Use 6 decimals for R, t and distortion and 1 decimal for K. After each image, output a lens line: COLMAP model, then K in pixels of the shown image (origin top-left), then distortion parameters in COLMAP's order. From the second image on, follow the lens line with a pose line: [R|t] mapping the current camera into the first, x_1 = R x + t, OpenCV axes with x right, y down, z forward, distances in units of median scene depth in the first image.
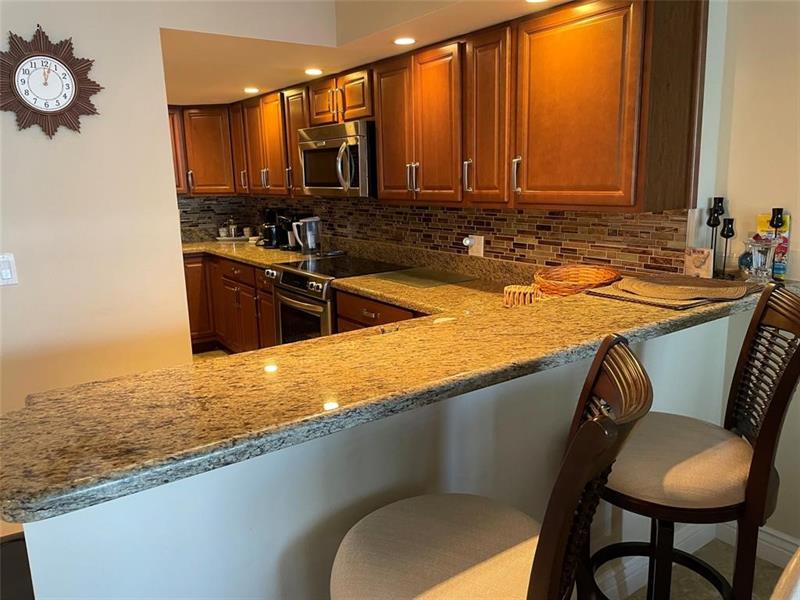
lens RADIAL K [[609.9, 0, 401.0], [0, 609.9, 295.7], [0, 0, 1]] dist [0.062092, -0.088014]
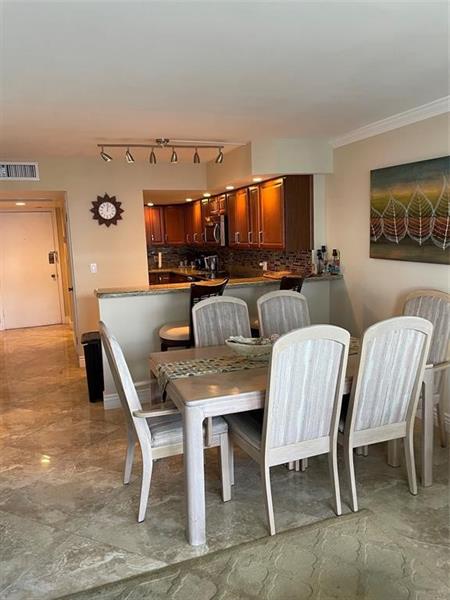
lens RADIAL K [[457.4, 0, 227.6], [0, 457.4, 306.4], [0, 0, 1]] dist [0.062092, -0.088014]
pose [[0.967005, 0.032346, -0.252695, 0.625067], [-0.040308, 0.998839, -0.026392, 0.185001], [0.251548, 0.035707, 0.967186, -1.098432]]
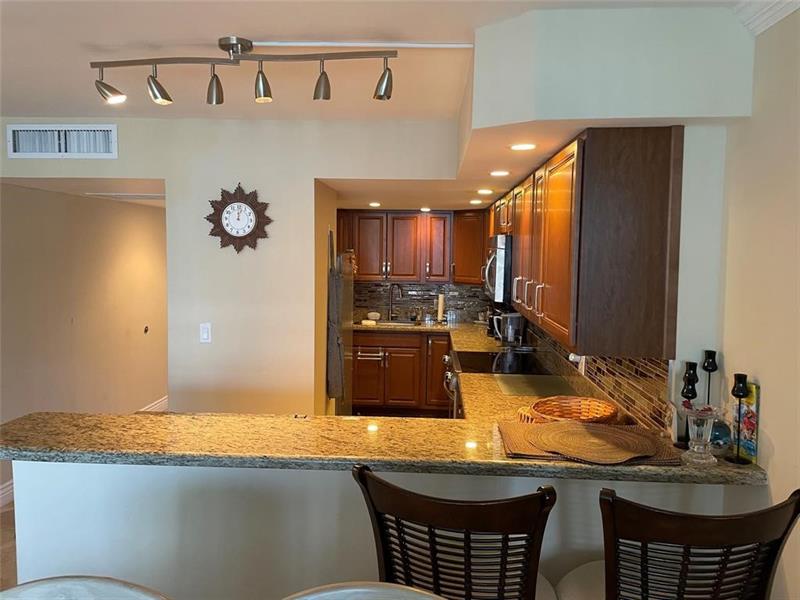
lens RADIAL K [[609.9, 0, 399.4], [0, 609.9, 295.4], [0, 0, 1]] dist [0.062092, -0.088014]
pose [[0.786171, 0.084239, -0.612240, 0.690588], [-0.156447, 0.985526, -0.065292, -0.110600], [0.597879, 0.147114, 0.787971, 0.040929]]
